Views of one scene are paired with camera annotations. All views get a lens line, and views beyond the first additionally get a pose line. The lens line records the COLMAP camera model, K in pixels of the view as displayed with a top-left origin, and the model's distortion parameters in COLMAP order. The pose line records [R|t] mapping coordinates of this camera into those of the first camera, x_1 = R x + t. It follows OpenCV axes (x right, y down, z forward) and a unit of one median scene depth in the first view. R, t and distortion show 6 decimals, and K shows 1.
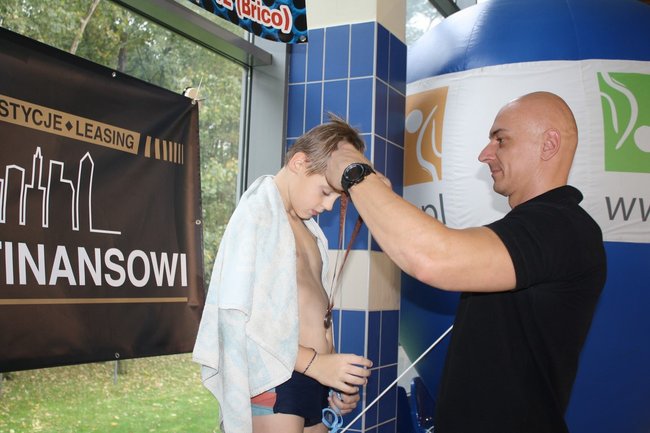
lens RADIAL K [[781.0, 0, 326.8], [0, 781.0, 215.2], [0, 0, 1]] dist [-0.041161, 0.000000]
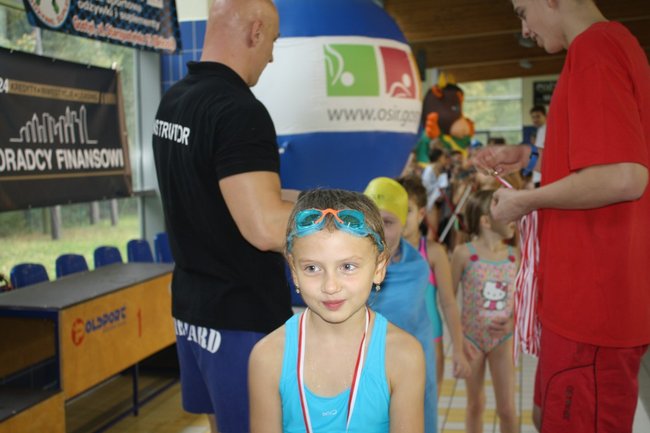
lens RADIAL K [[903.9, 0, 326.0], [0, 903.9, 215.6], [0, 0, 1]] dist [-0.003703, 0.000000]
pose [[0.973765, -0.073916, 0.215216, -0.174328], [0.041103, 0.987350, 0.153134, -0.111746], [-0.223813, -0.140271, 0.964485, -1.317144]]
